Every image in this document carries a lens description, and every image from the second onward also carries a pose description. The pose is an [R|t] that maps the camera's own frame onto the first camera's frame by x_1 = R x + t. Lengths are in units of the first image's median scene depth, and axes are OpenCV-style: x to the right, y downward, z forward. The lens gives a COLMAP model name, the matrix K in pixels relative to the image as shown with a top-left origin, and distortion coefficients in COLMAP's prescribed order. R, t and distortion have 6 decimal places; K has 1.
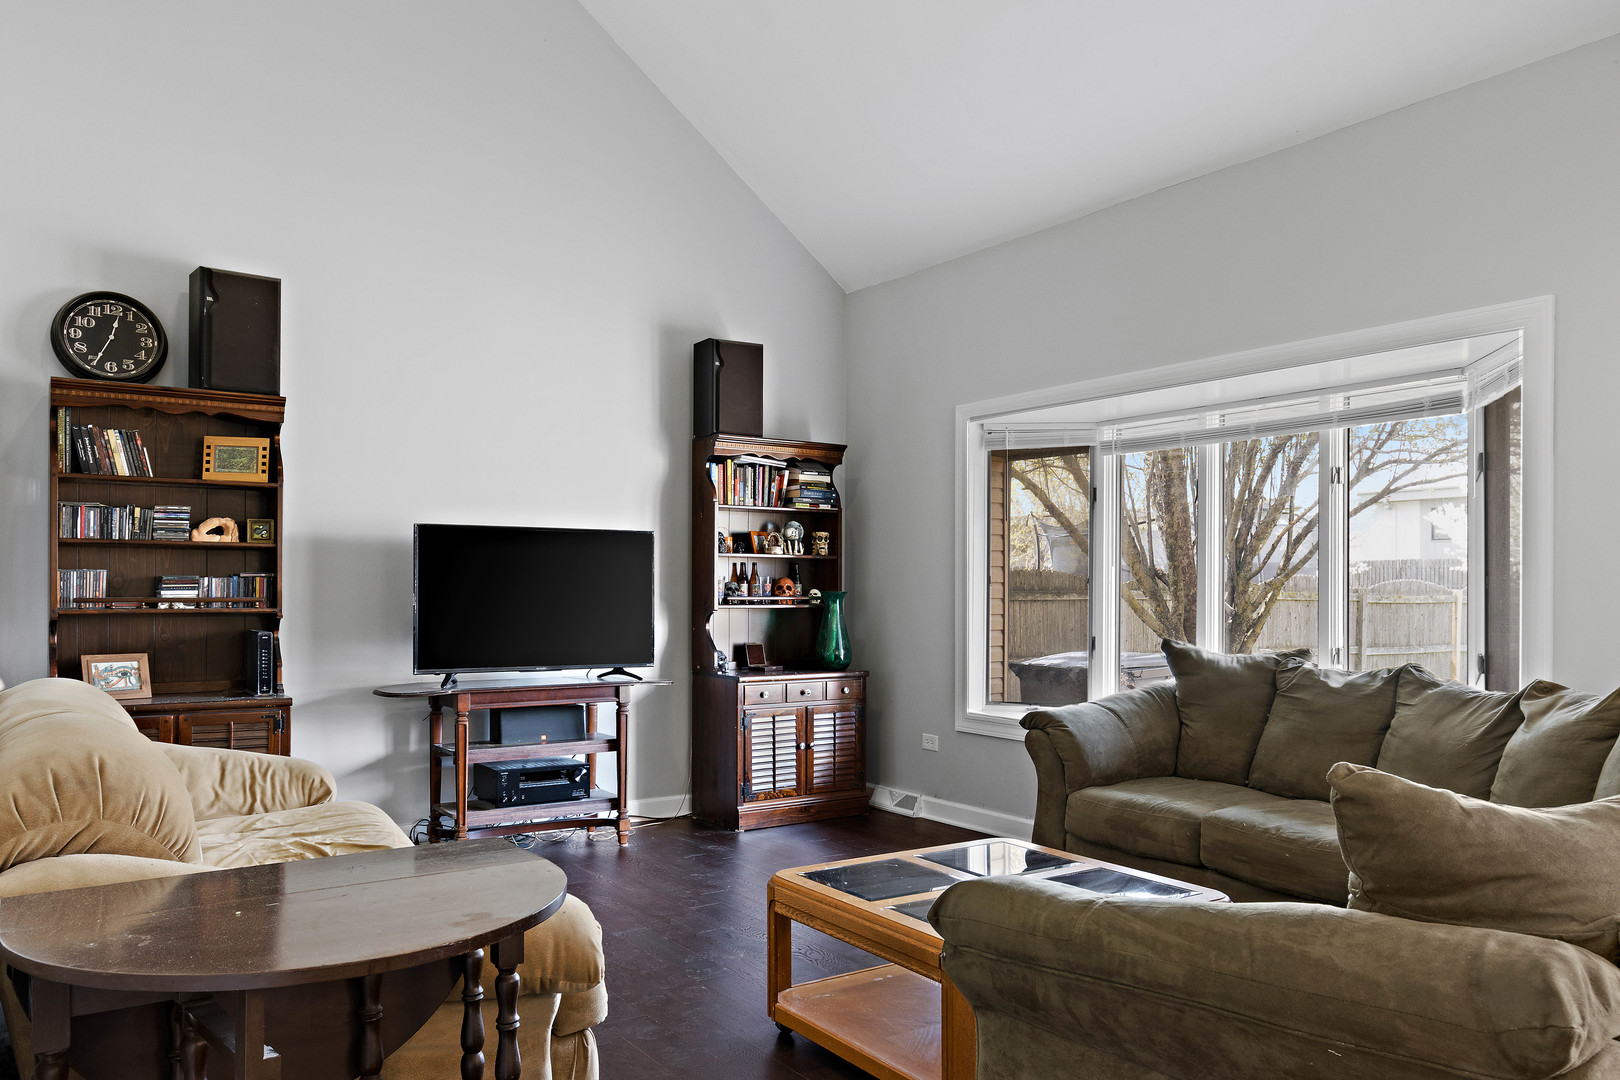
lens RADIAL K [[1212.9, 0, 809.5], [0, 1212.9, 548.9], [0, 0, 1]] dist [0.017888, -0.013946]
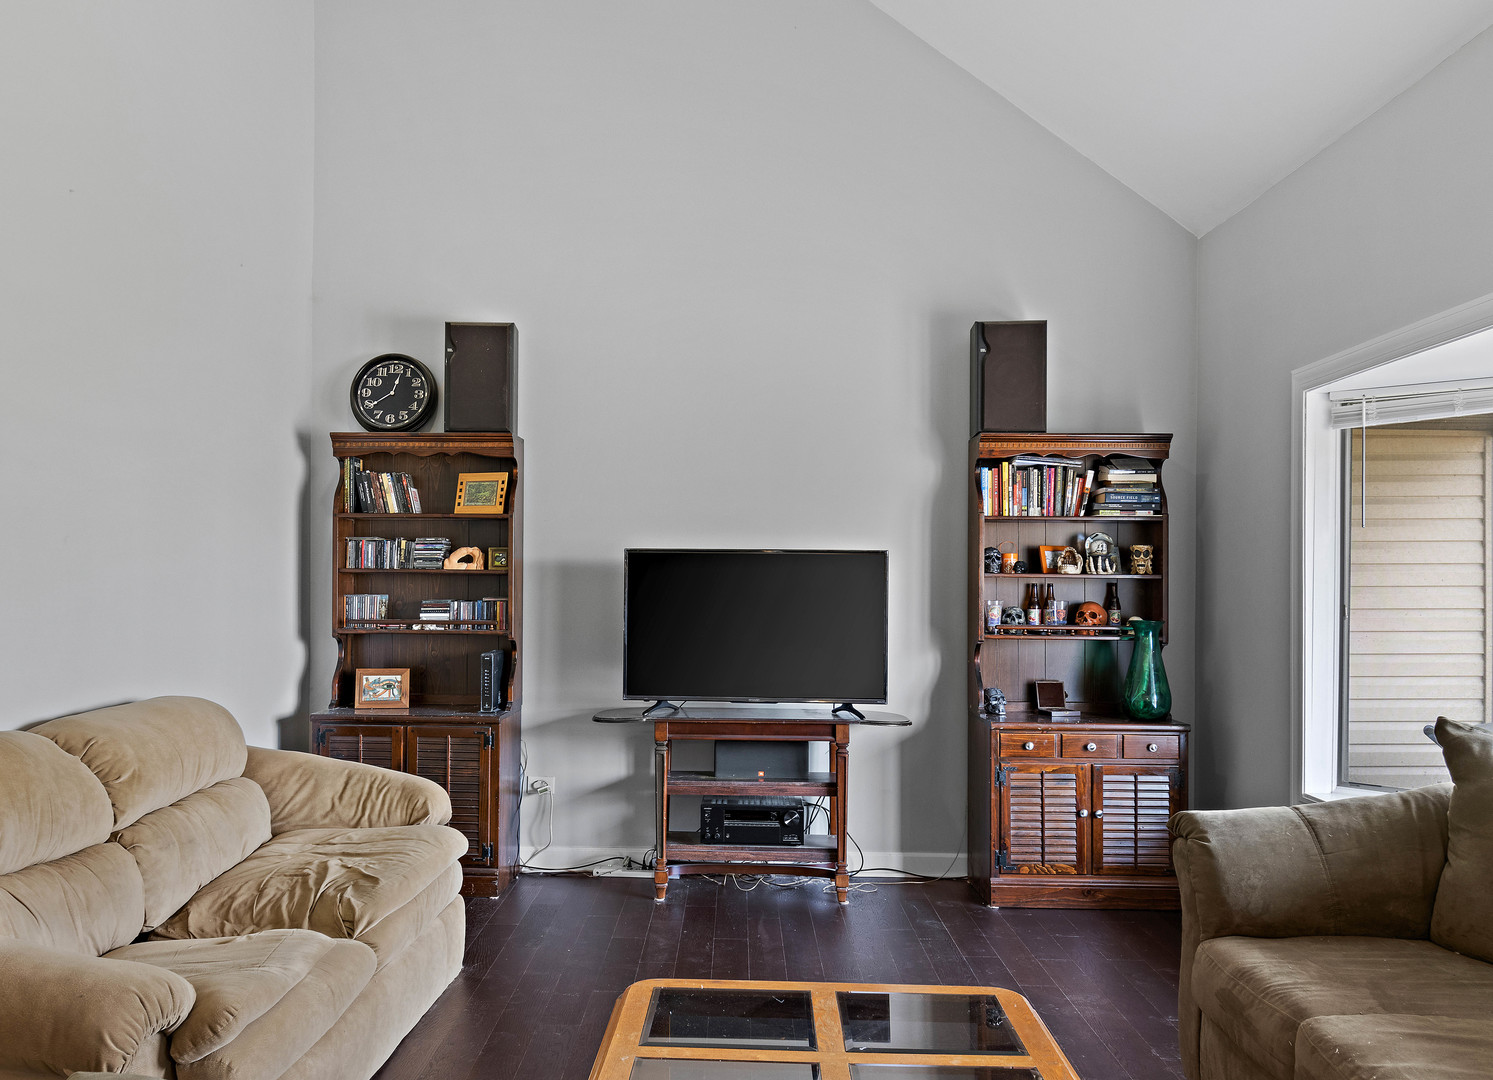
lens RADIAL K [[1222.8, 0, 744.3], [0, 1222.8, 540.8], [0, 0, 1]] dist [0.023724, -0.019429]
pose [[0.798777, -0.017979, -0.601359, 0.350335], [0.015019, 0.999838, -0.009942, -0.015352], [0.601440, -0.001090, 0.798917, 0.245903]]
